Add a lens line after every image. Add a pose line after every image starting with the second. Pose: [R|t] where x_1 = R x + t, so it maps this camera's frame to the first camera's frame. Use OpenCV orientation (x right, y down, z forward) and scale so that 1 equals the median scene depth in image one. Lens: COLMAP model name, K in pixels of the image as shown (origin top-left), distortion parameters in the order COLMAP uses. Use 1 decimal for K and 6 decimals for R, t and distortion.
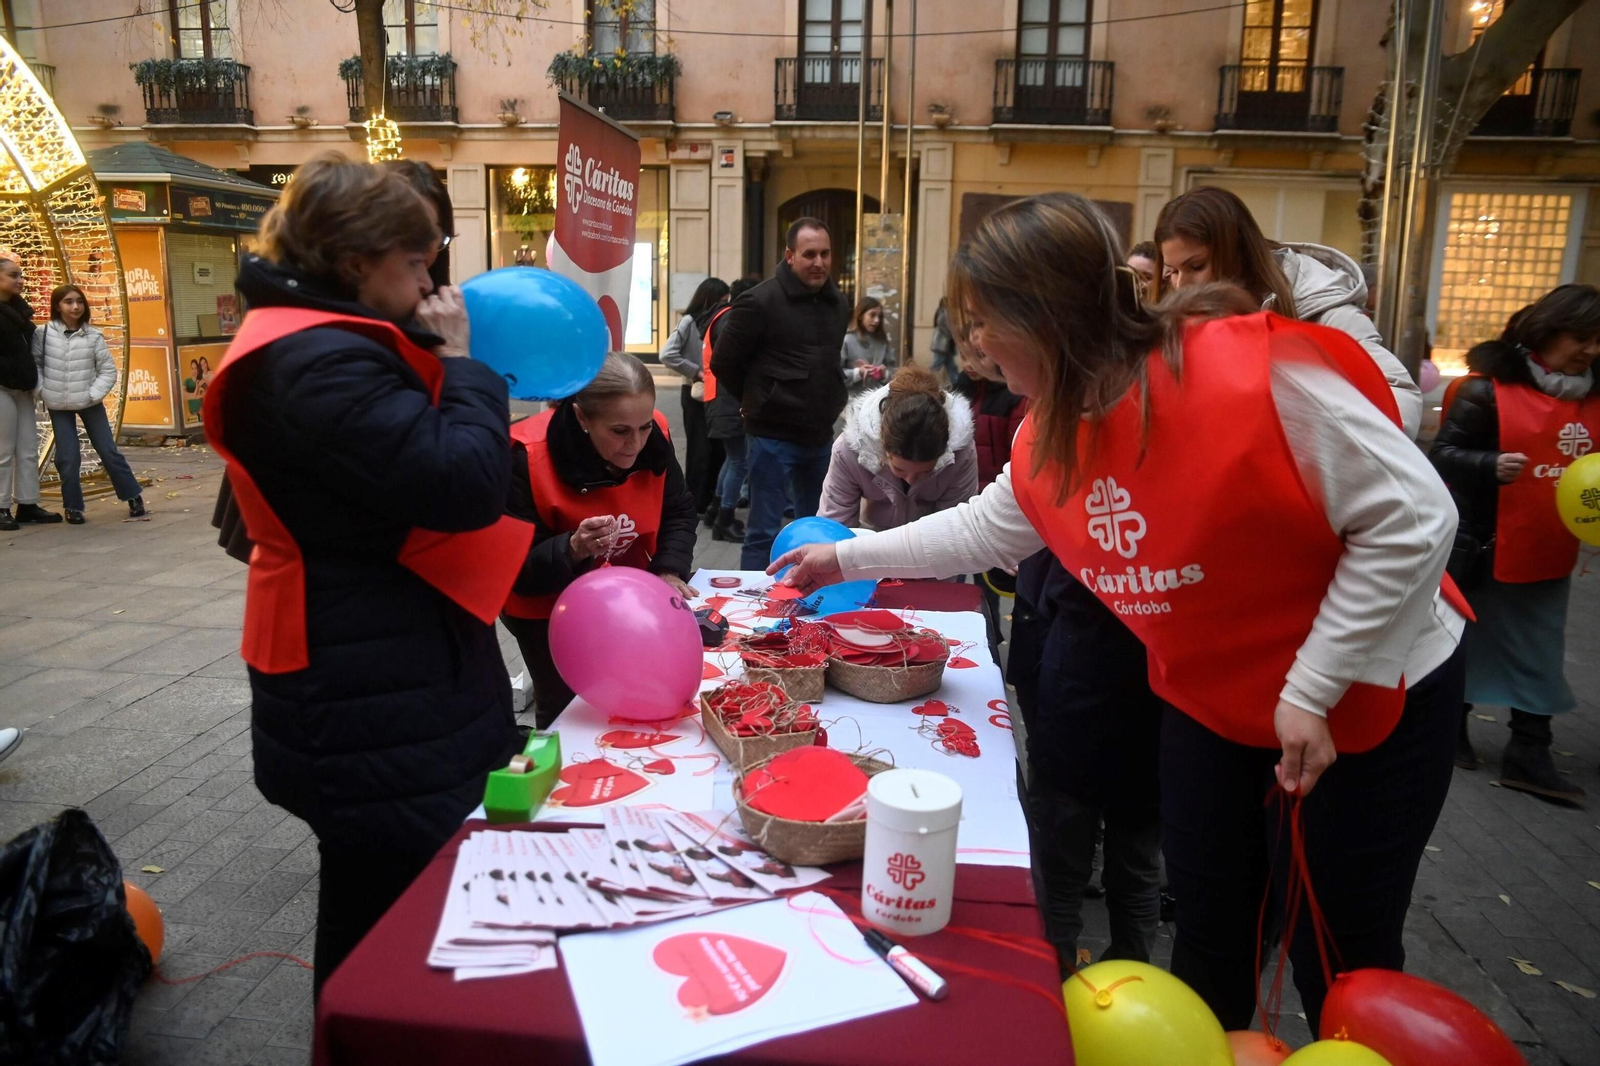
lens RADIAL K [[1085.0, 0, 818.3], [0, 1085.0, 508.2], [0, 0, 1]] dist [-0.108008, 0.078102]
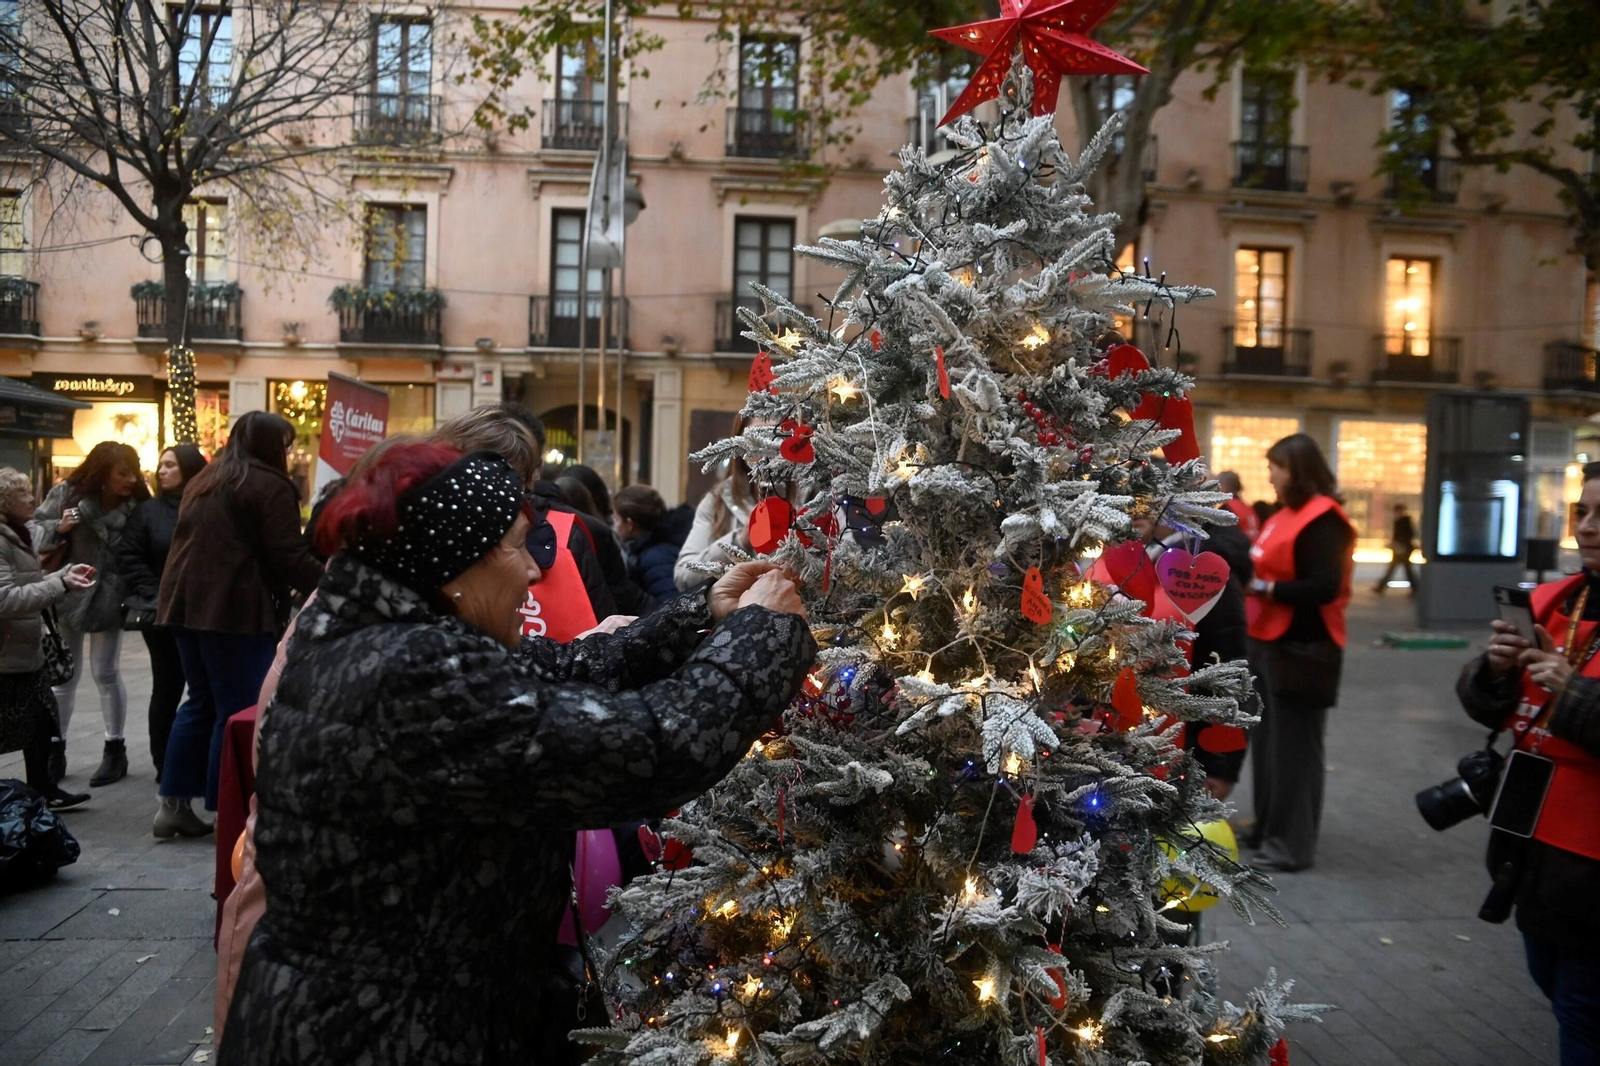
lens RADIAL K [[1085.0, 0, 806.0], [0, 1085.0, 545.2], [0, 0, 1]] dist [-0.108008, 0.078102]
pose [[0.982595, -0.007267, 0.185616, 0.038761], [0.035532, 0.988137, -0.149411, 0.039266], [-0.182328, 0.153406, 0.971197, -0.167620]]
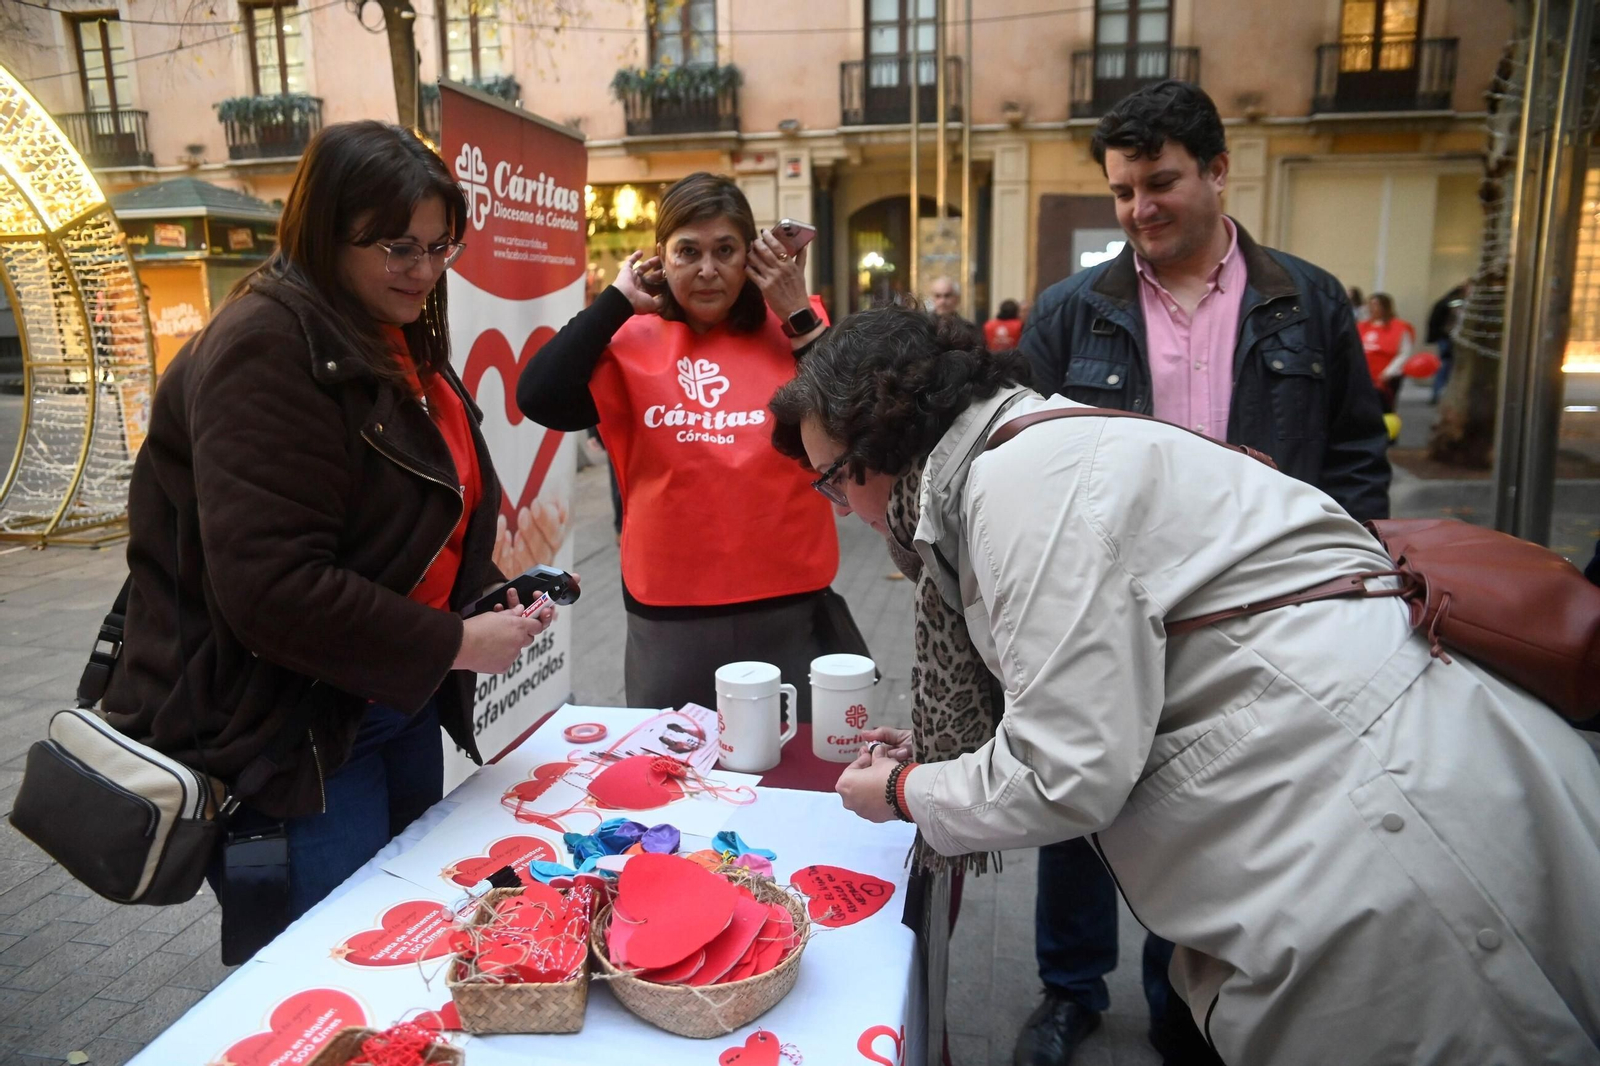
lens RADIAL K [[1085.0, 0, 794.3], [0, 1085.0, 527.5], [0, 0, 1]] dist [-0.108008, 0.078102]
pose [[0.994507, -0.013434, -0.103800, 0.013222], [0.014244, 0.999874, 0.007068, -0.007327], [0.103692, -0.008508, 0.994573, 0.030581]]
